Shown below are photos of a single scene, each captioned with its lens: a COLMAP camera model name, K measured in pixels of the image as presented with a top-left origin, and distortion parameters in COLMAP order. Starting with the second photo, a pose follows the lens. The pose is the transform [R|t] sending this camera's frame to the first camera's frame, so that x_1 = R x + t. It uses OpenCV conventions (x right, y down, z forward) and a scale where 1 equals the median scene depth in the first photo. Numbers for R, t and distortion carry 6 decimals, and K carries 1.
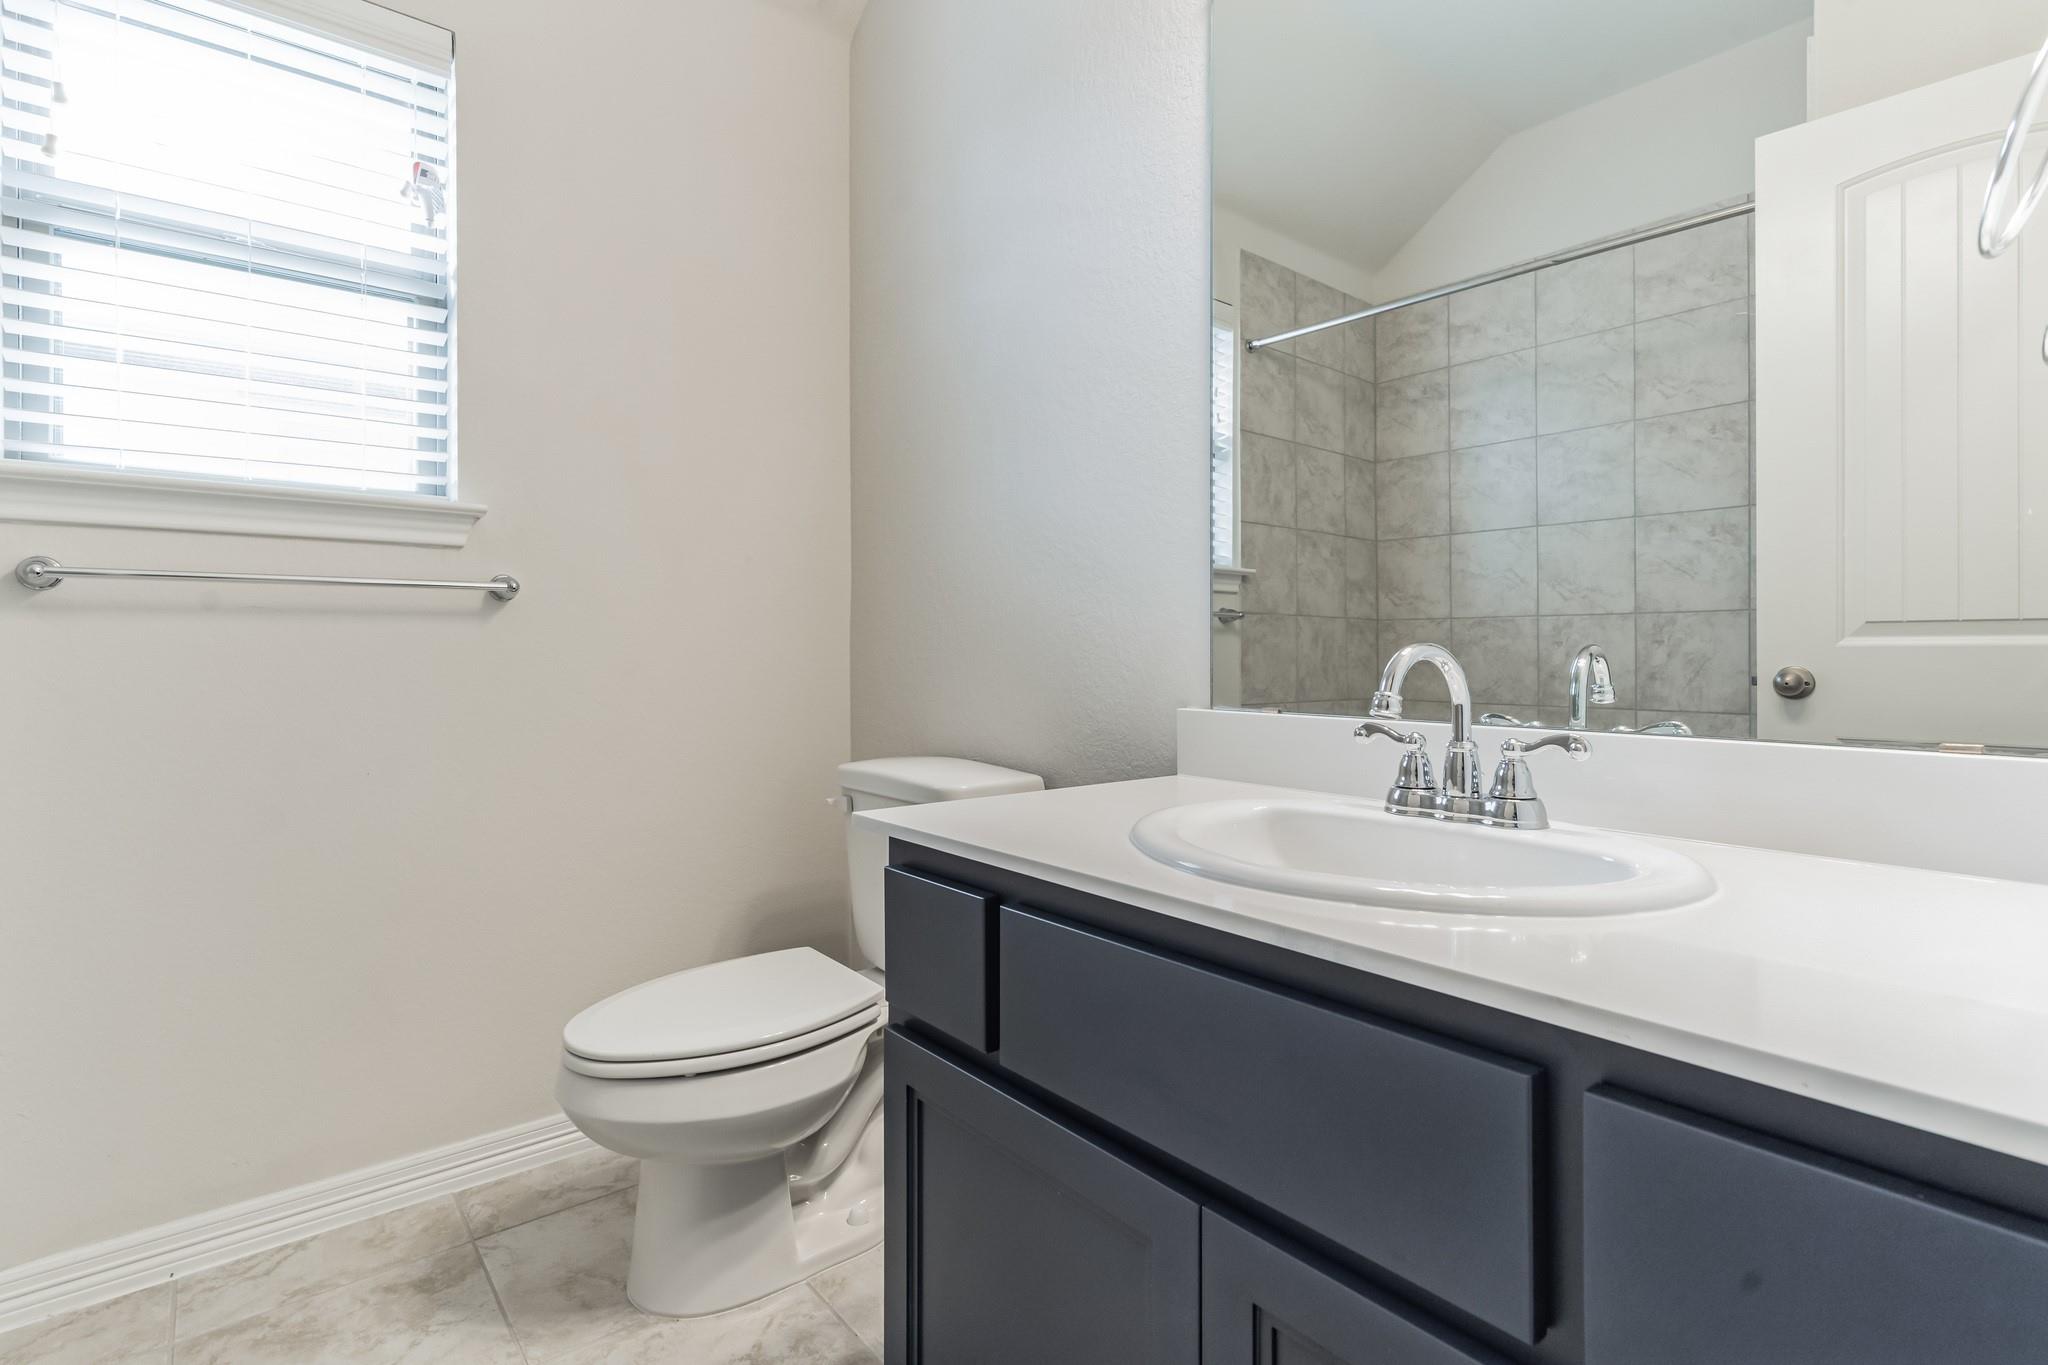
lens RADIAL K [[928.2, 0, 1029.2], [0, 928.2, 670.4], [0, 0, 1]] dist [-0.000917, -0.000082]
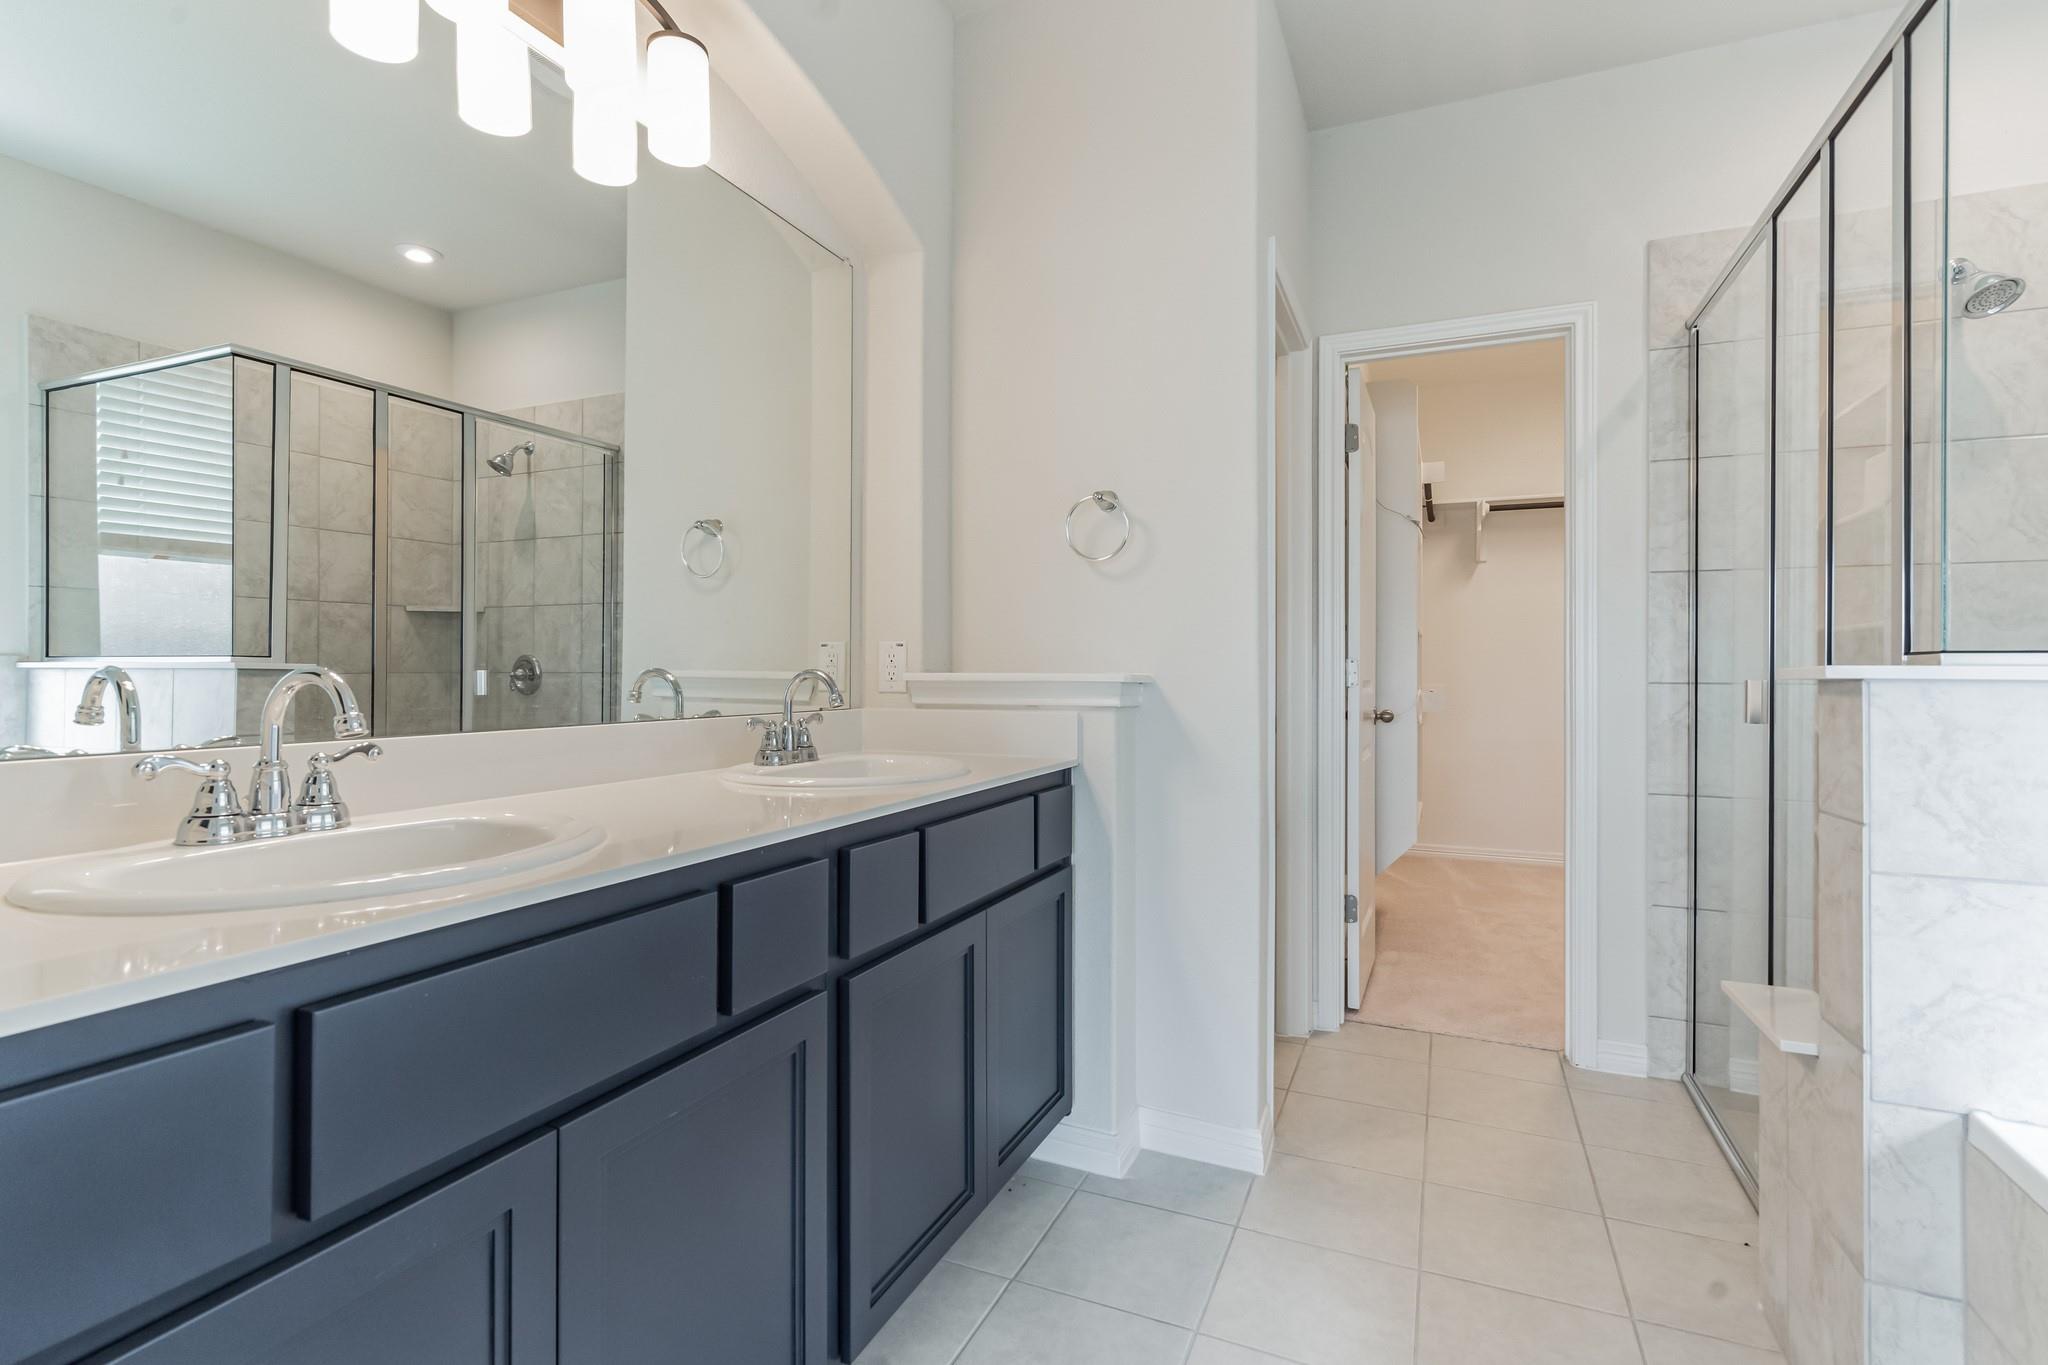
lens RADIAL K [[928.2, 0, 1029.2], [0, 928.2, 670.4], [0, 0, 1]] dist [-0.000917, -0.000082]
pose [[-0.460002, 0.000112, 0.887918, -0.846431], [0.000588, 1.000000, 0.000179, -0.021839], [-0.887918, 0.000604, -0.460002, 0.790123]]
